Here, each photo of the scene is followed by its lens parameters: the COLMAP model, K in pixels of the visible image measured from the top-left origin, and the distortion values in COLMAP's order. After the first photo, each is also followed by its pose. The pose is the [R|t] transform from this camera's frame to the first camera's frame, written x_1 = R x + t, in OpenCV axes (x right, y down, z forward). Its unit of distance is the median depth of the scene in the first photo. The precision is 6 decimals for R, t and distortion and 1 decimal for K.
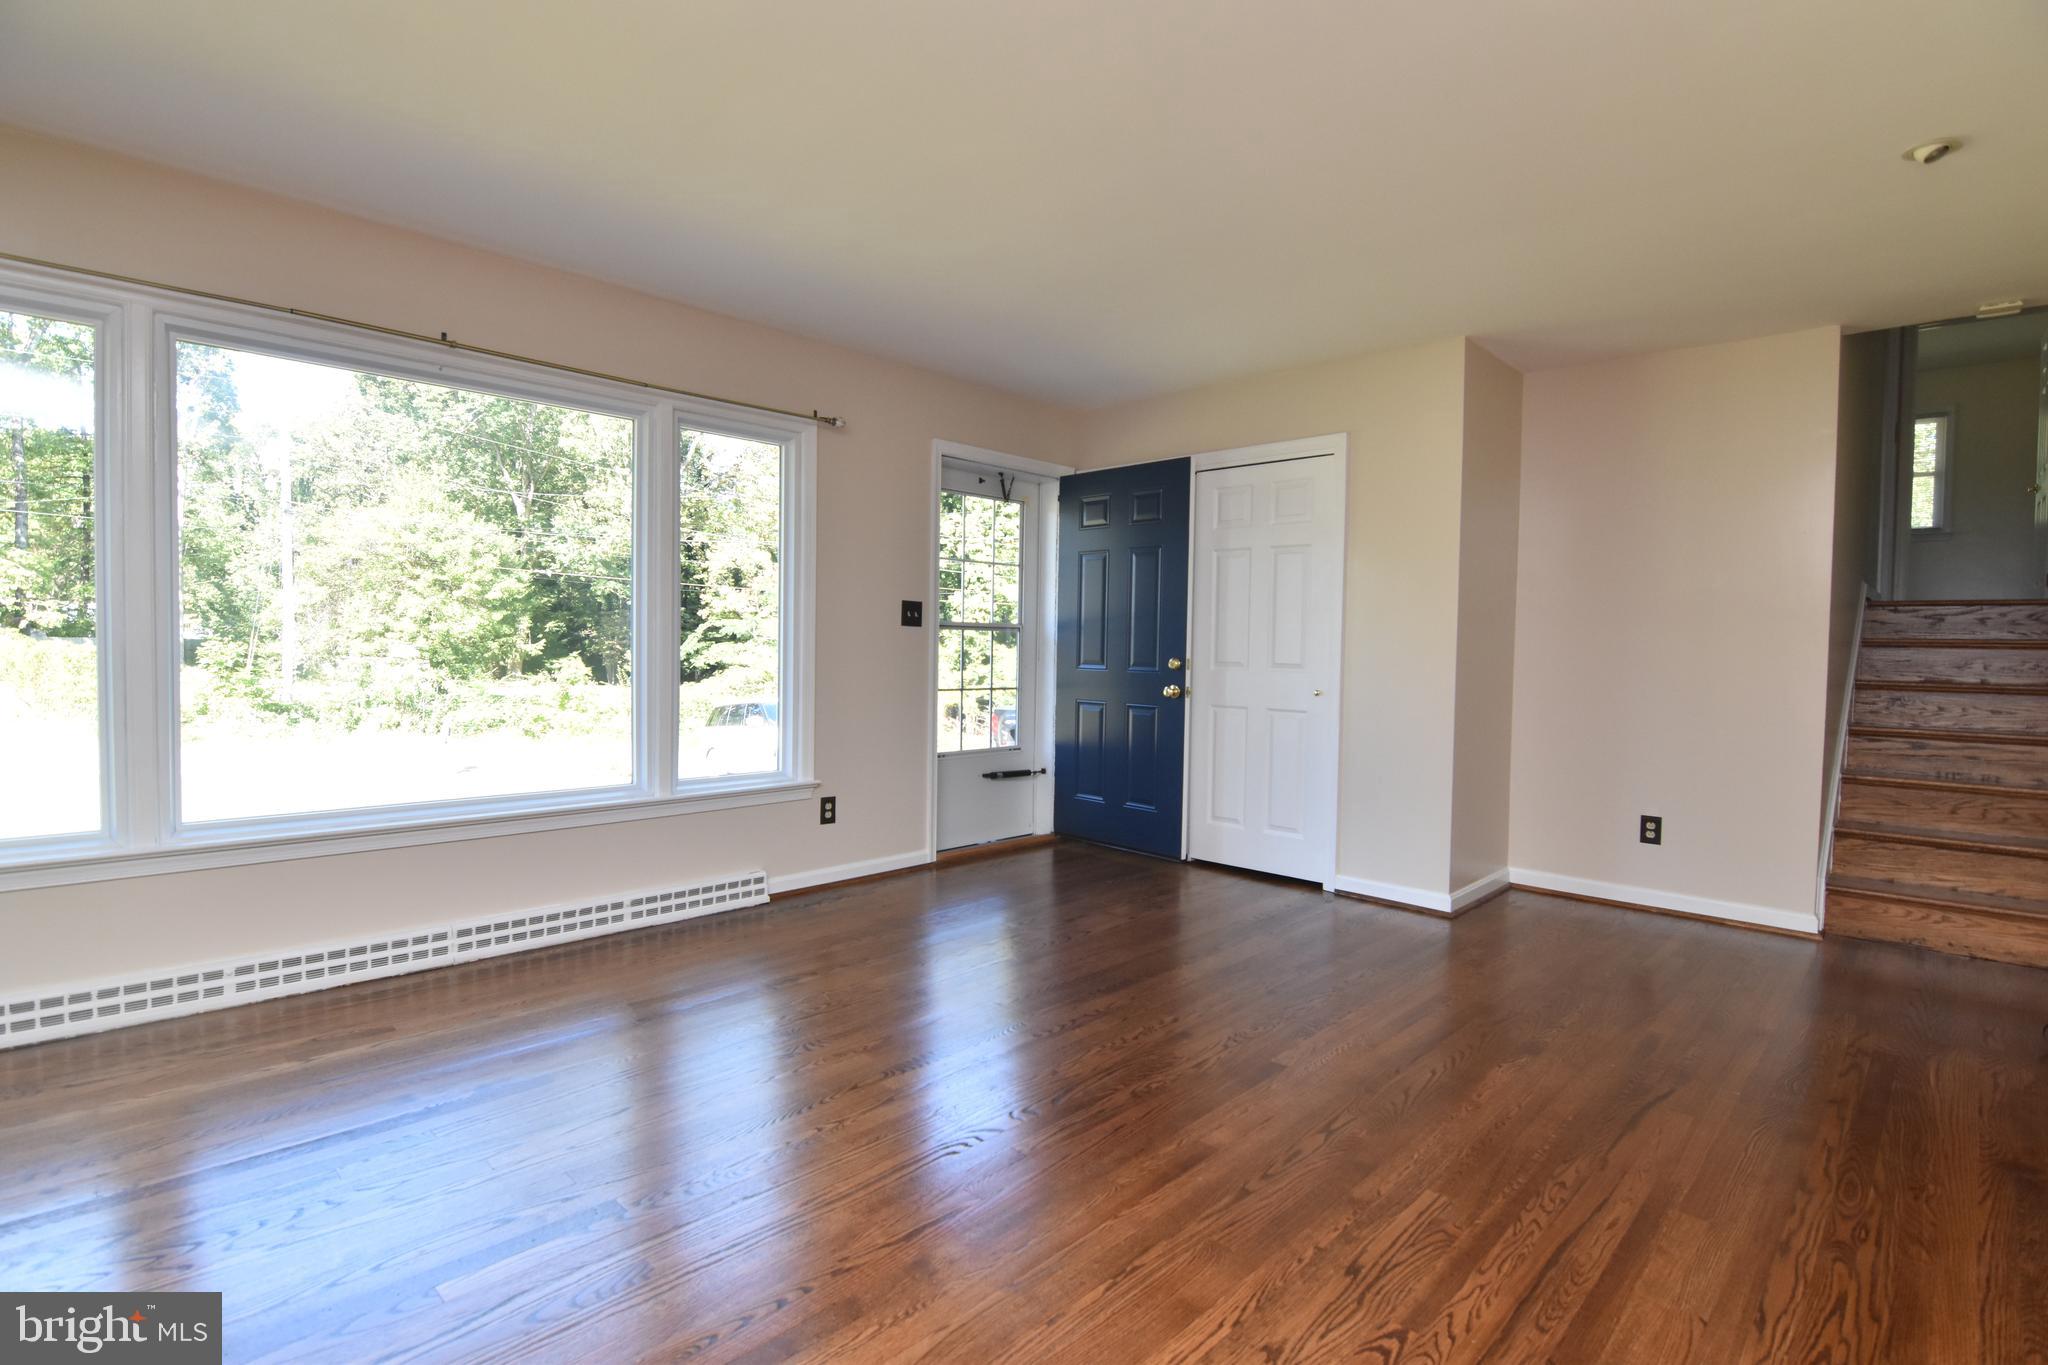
lens RADIAL K [[997.9, 0, 1028.7], [0, 997.9, 675.6], [0, 0, 1]] dist [-0.015331, -0.000758]
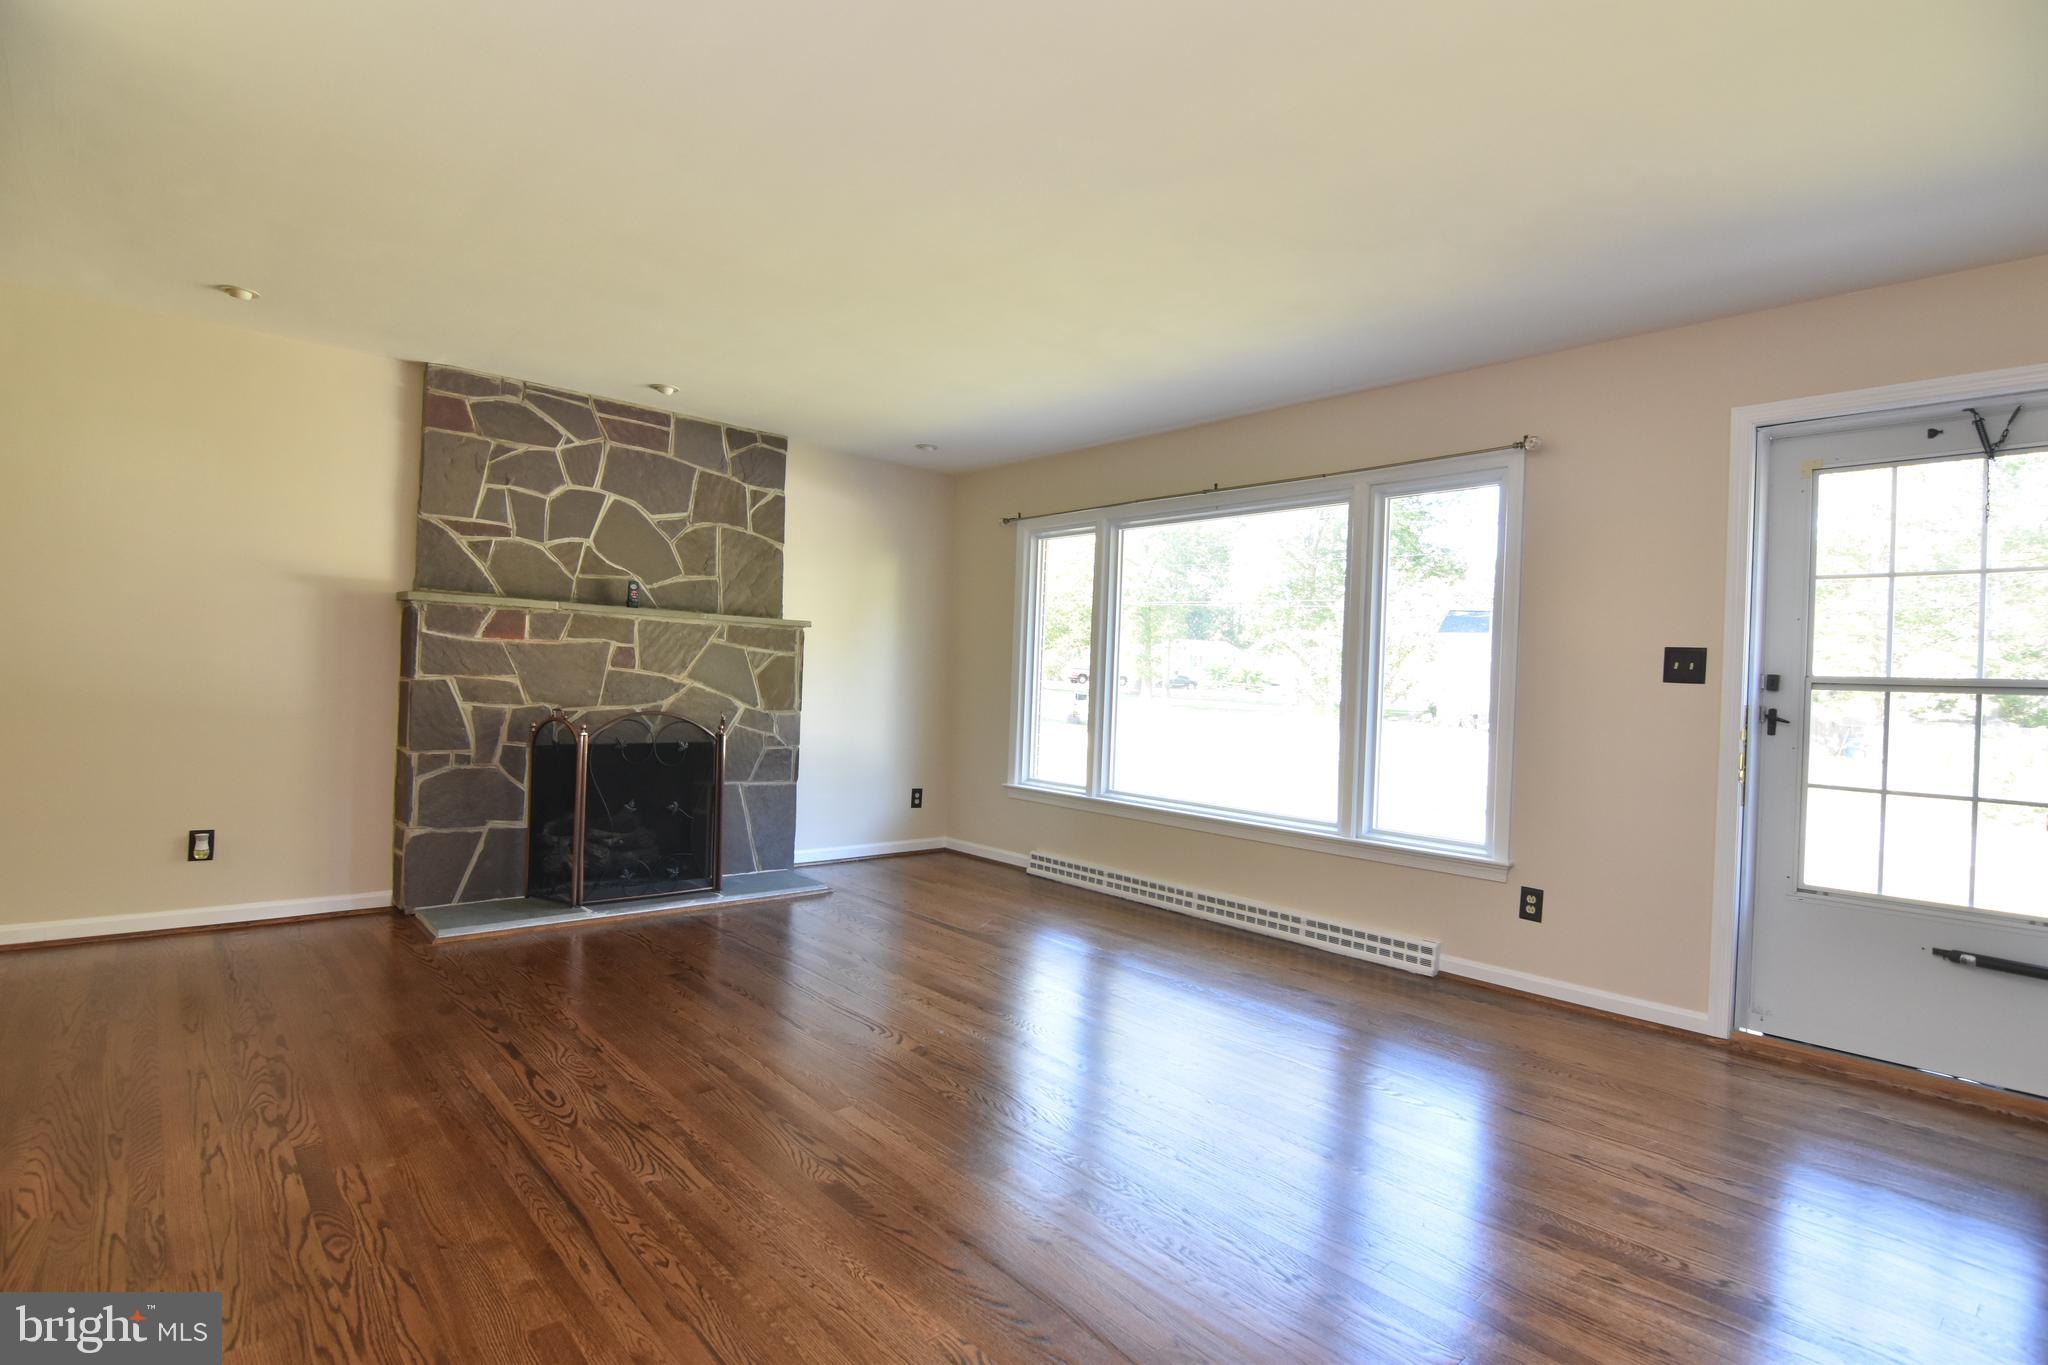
lens RADIAL K [[997.9, 0, 1028.7], [0, 997.9, 675.6], [0, 0, 1]] dist [-0.015331, -0.000758]
pose [[-0.075749, -0.025461, -0.996802, 0.792318], [-0.072336, 0.997180, -0.019974, -0.009346], [0.994500, 0.070592, -0.077377, 0.761847]]
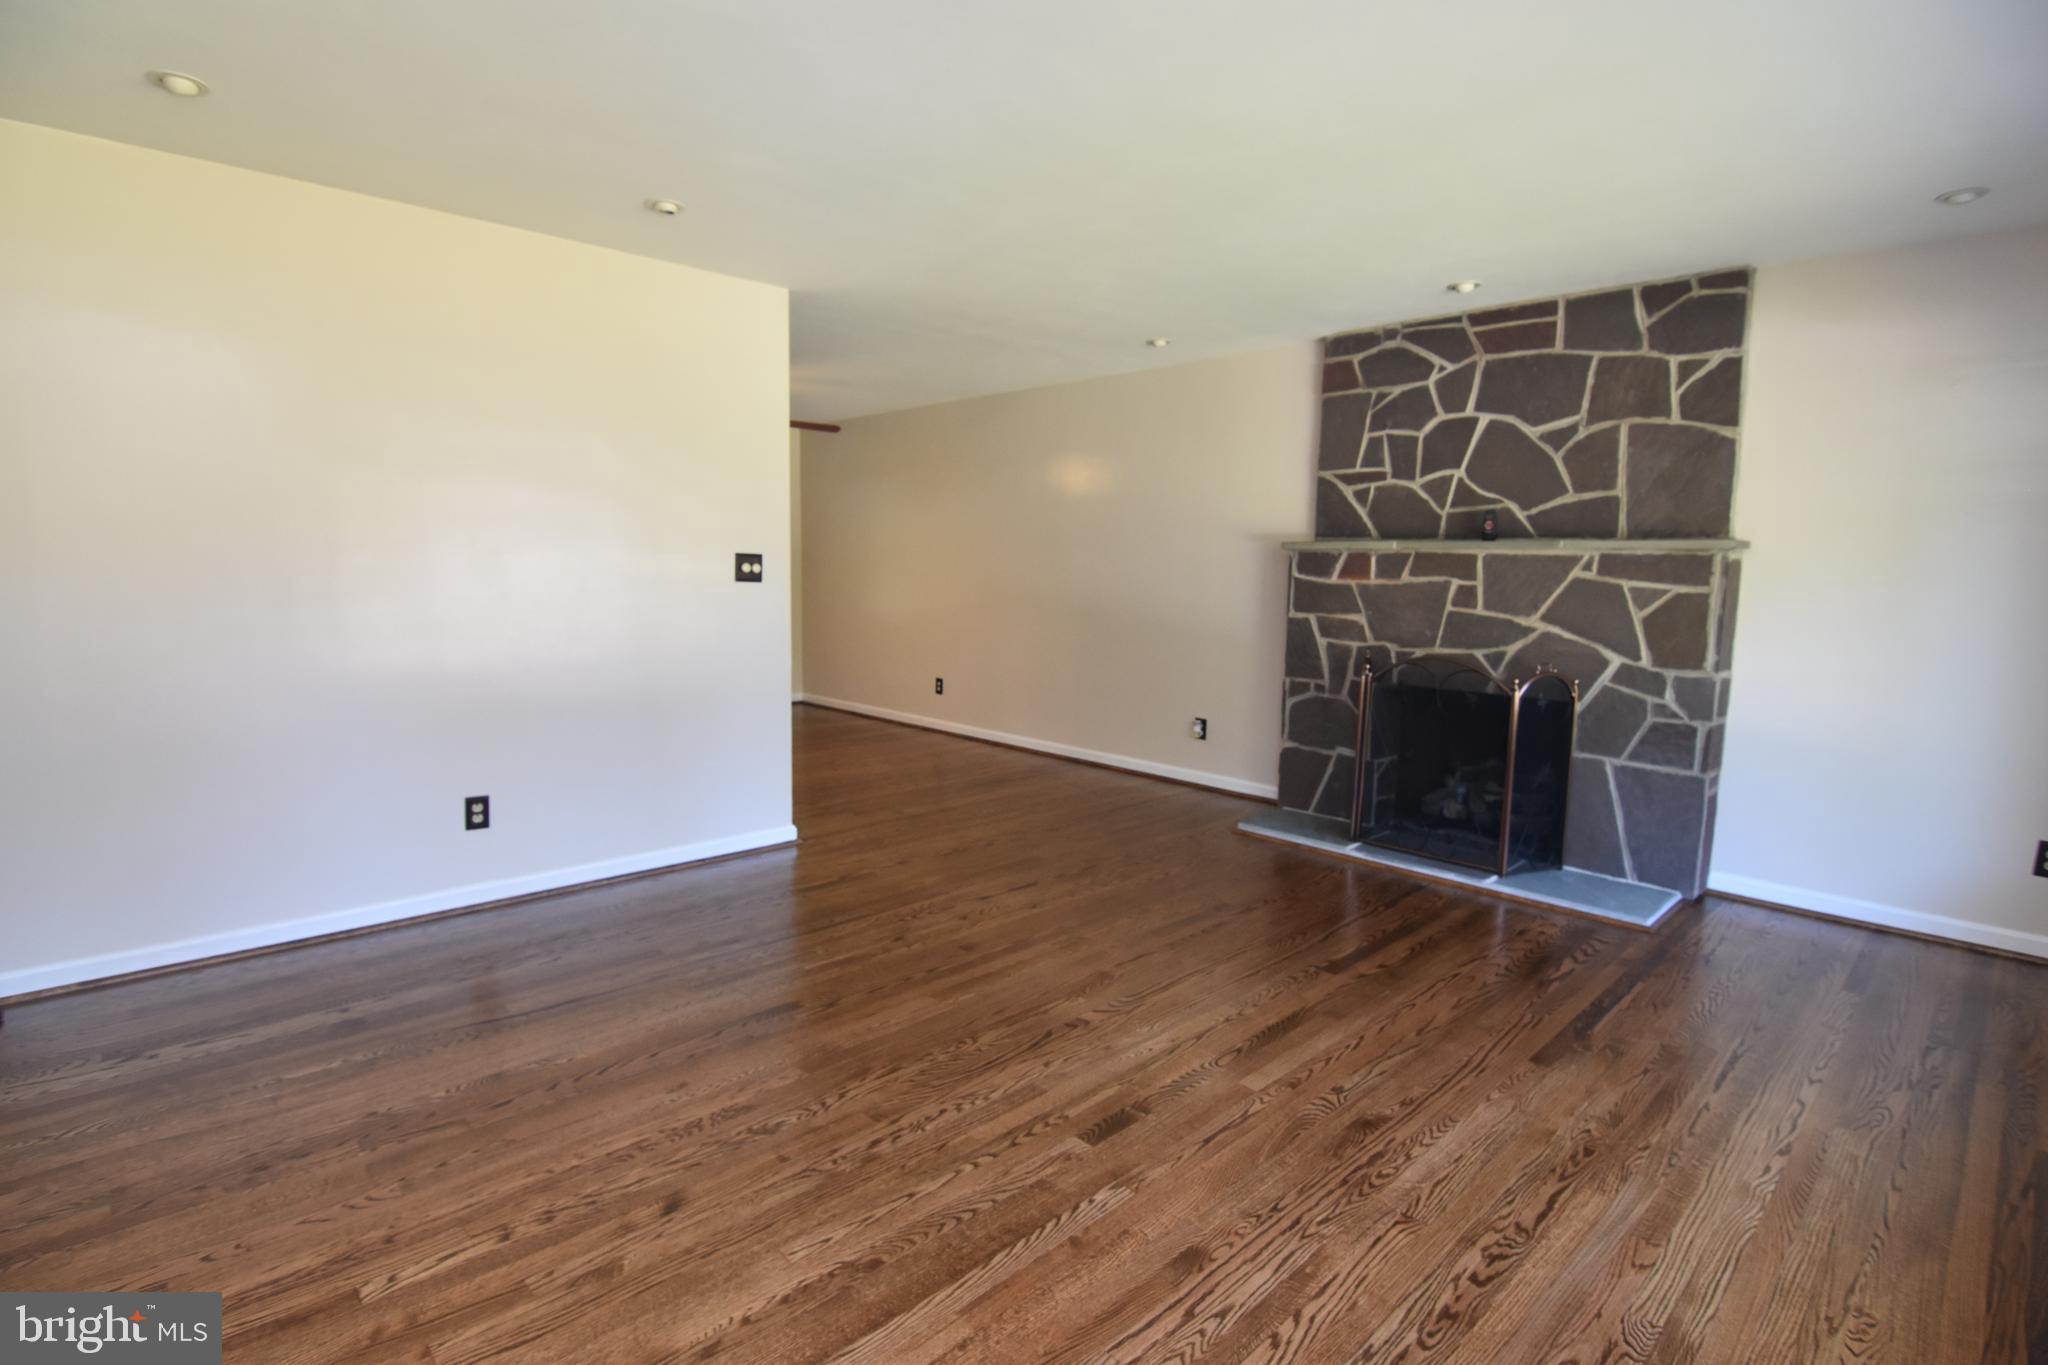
lens RADIAL K [[981.5, 0, 1024.0], [0, 981.5, 682.5], [0, 0, 1]] dist [-0.019581, -0.000669]
pose [[-0.998210, -0.040287, 0.044190, 0.017688], [-0.033194, 0.987990, 0.150909, -0.076596], [-0.049739, 0.149172, -0.987559, 1.314611]]
